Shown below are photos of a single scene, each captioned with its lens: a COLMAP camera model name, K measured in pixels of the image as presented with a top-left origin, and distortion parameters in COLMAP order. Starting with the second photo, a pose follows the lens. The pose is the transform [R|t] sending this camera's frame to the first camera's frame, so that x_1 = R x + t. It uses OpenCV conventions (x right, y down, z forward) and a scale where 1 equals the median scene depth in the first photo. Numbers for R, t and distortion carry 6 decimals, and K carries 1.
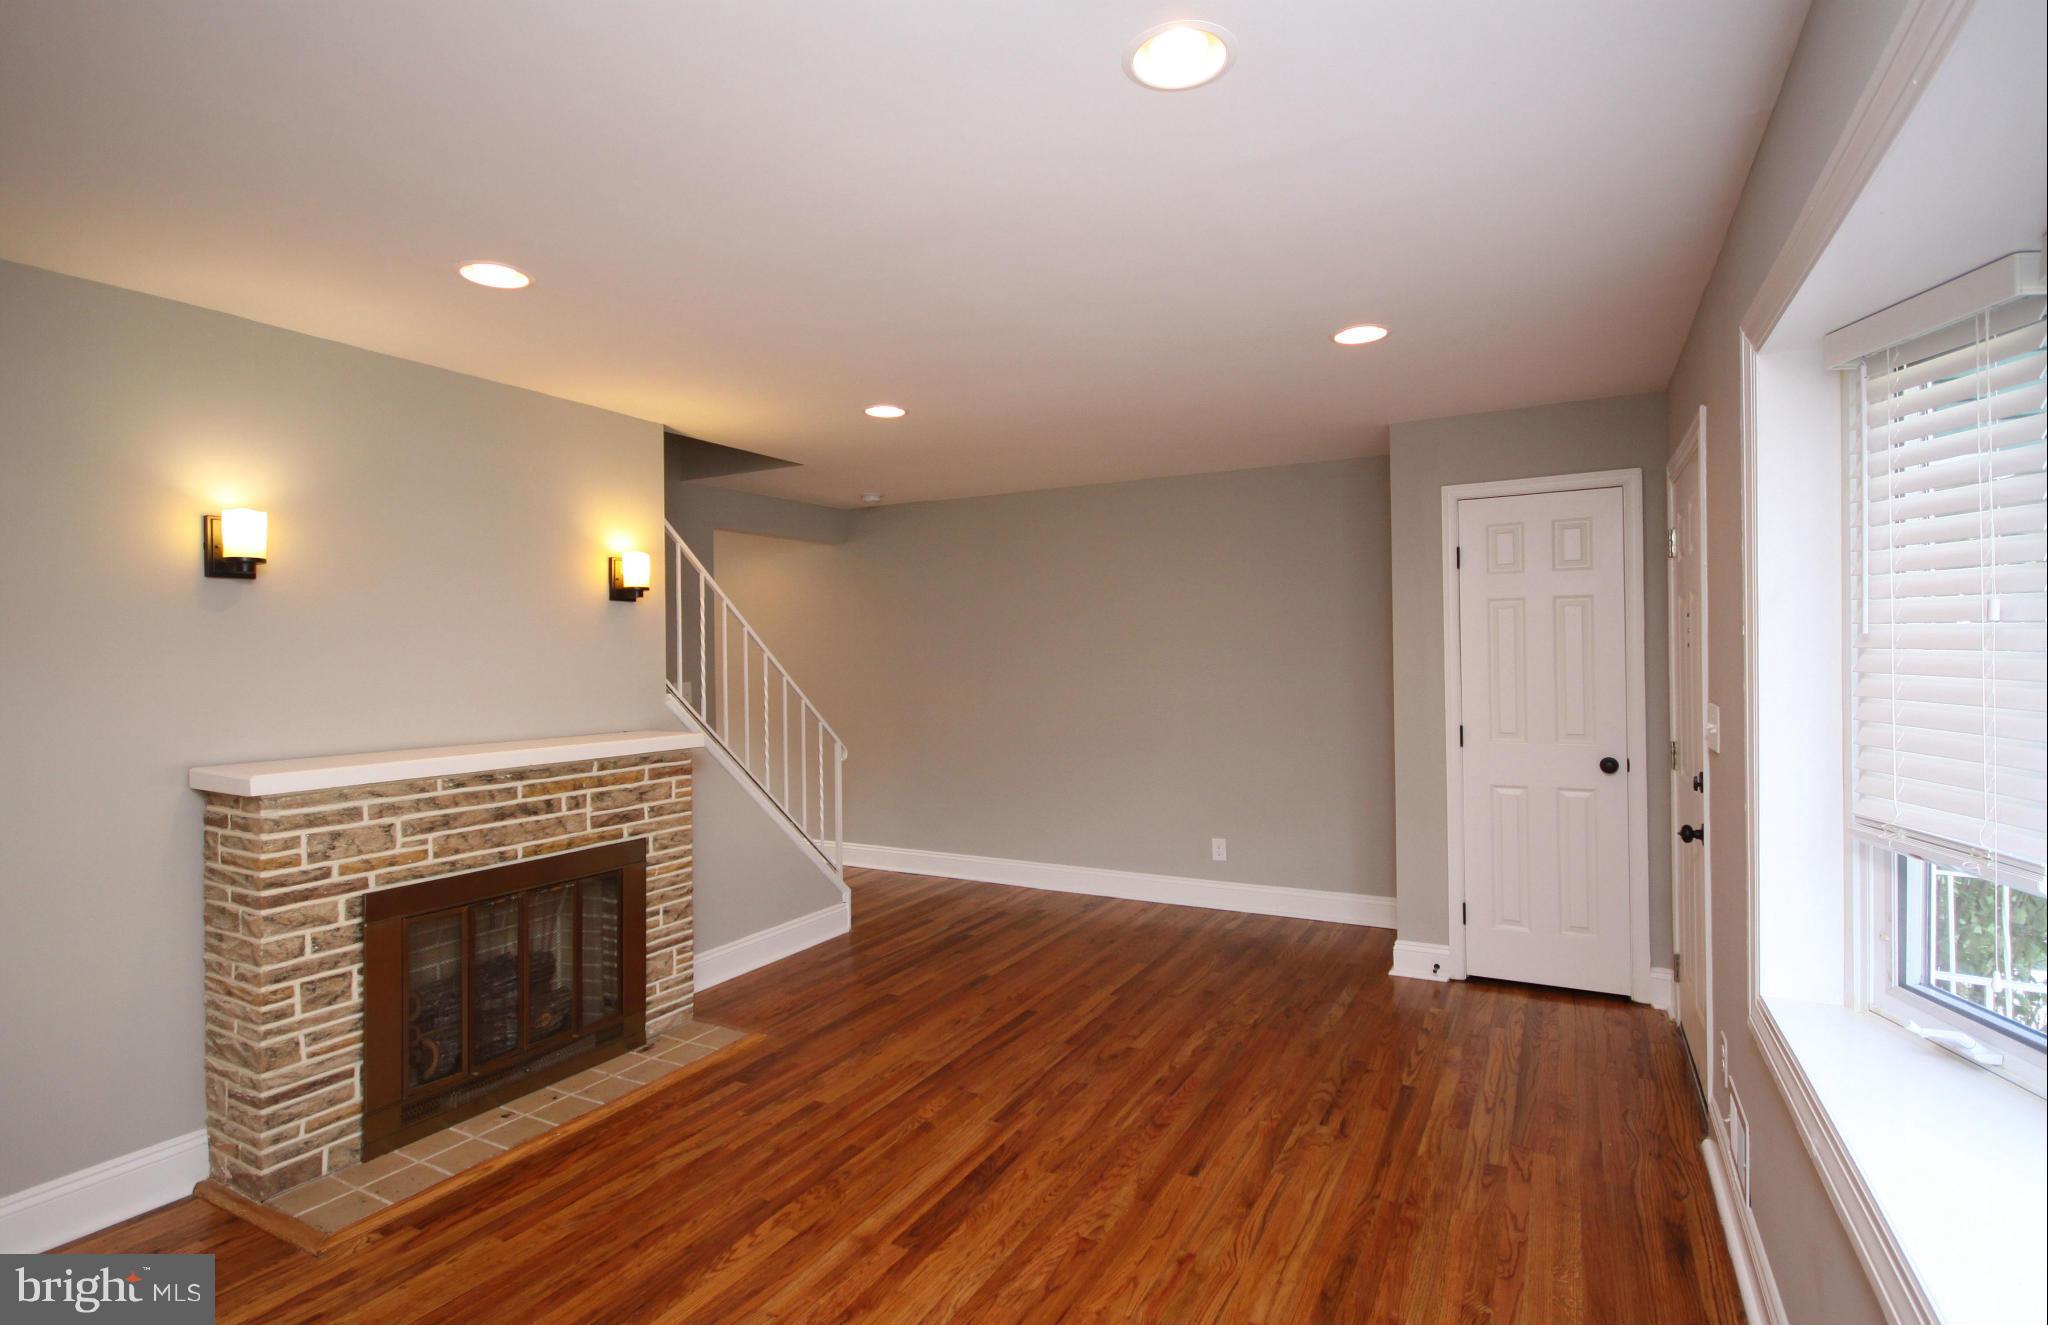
lens RADIAL K [[1007.5, 0, 1022.3], [0, 1007.5, 651.7], [0, 0, 1]] dist [0.001643, 0.000171]
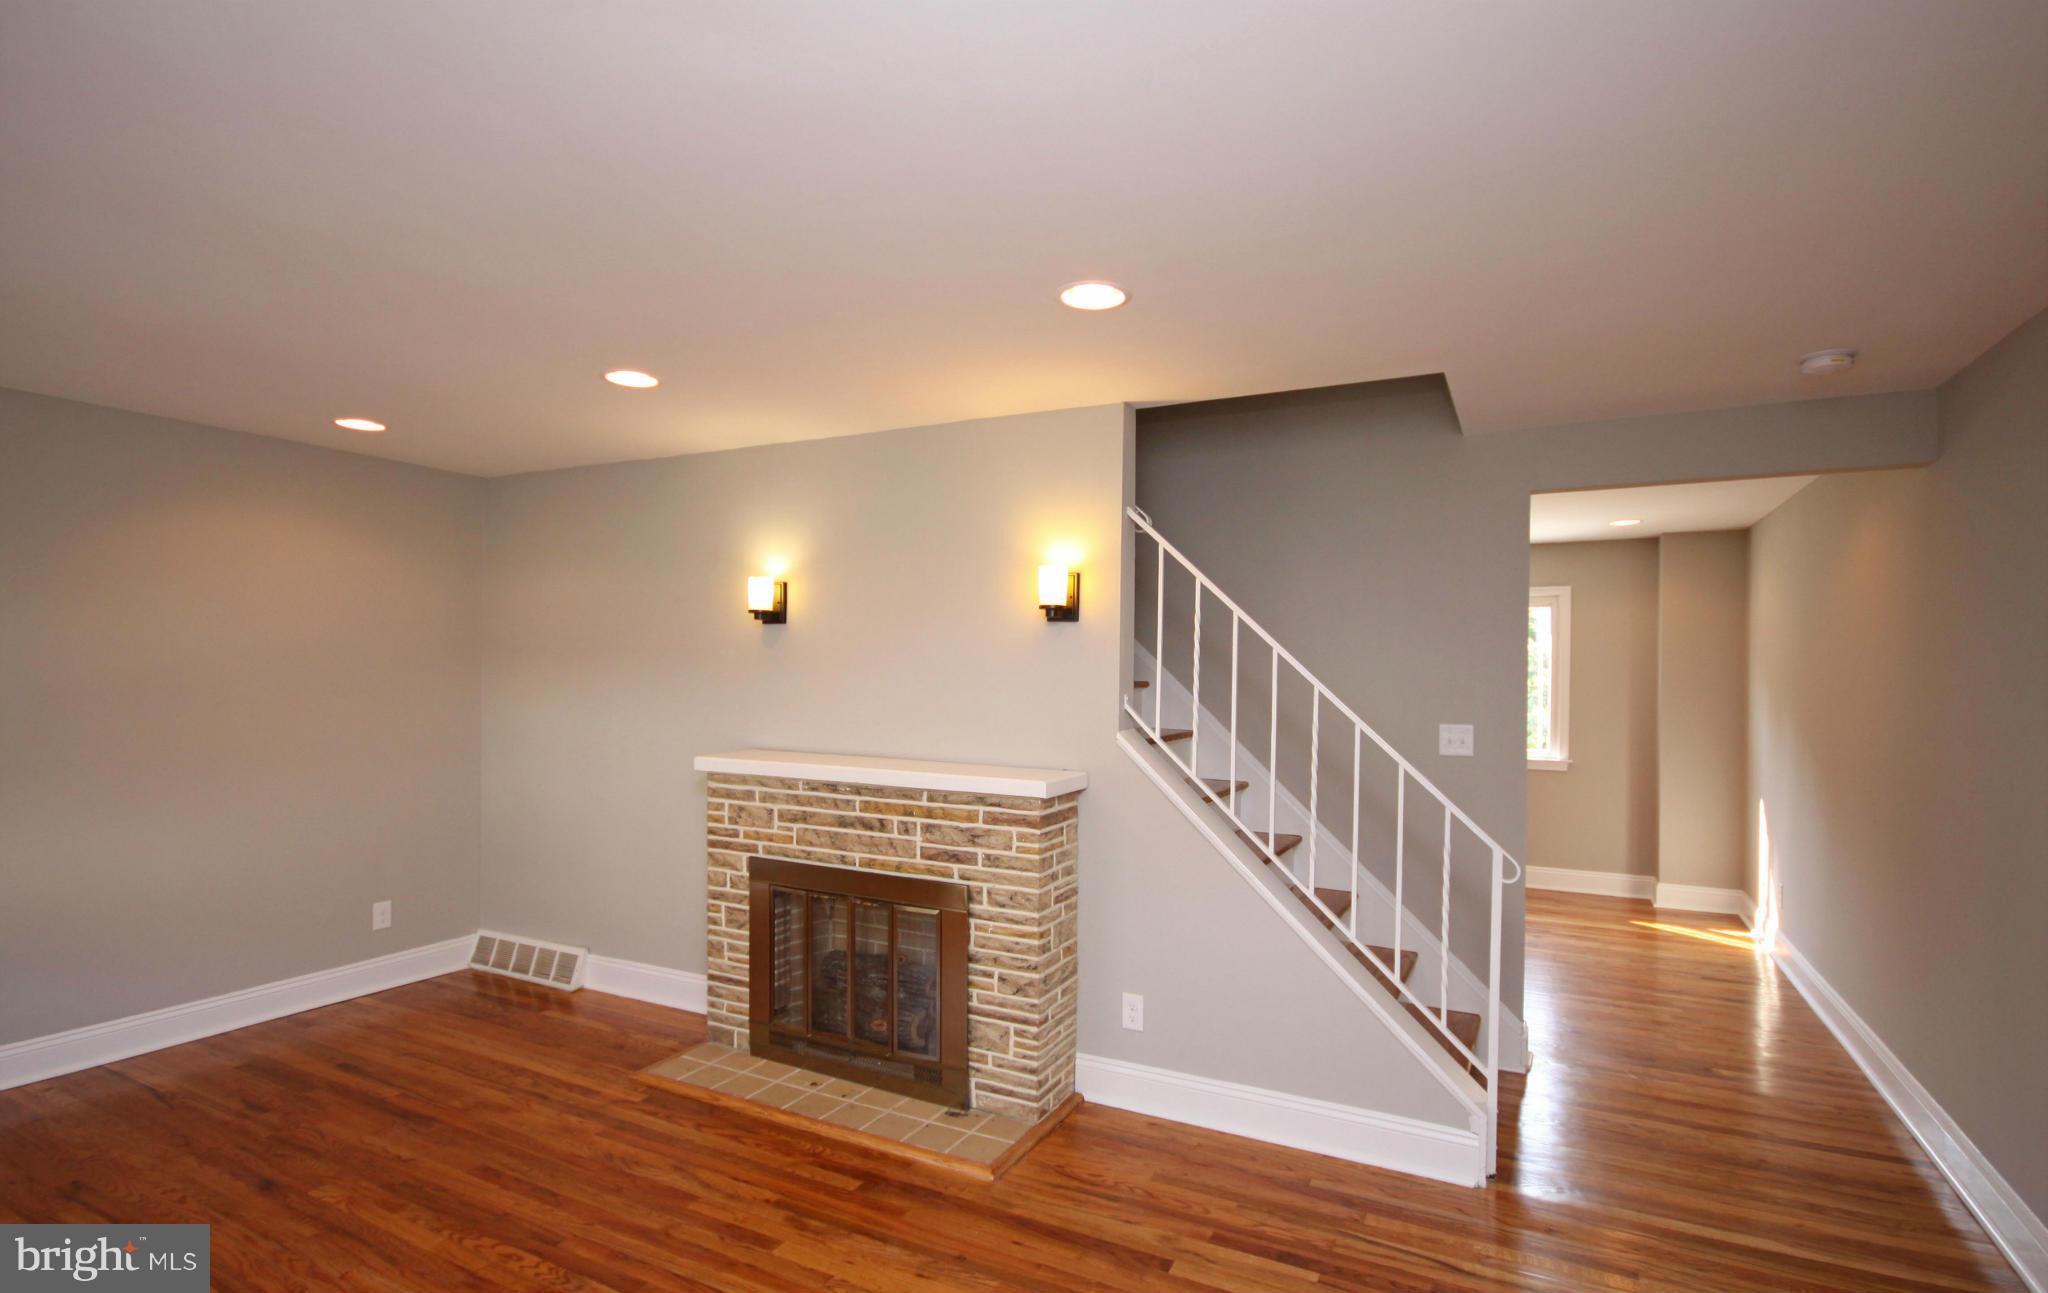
lens RADIAL K [[987.3, 0, 1066.1], [0, 987.3, 688.7], [0, 0, 1]] dist [0.000971, -0.000418]
pose [[0.029553, 0.027287, -0.999191, 0.583499], [-0.011442, 0.999571, 0.026959, -0.019231], [0.999498, 0.010636, 0.029852, 1.214235]]
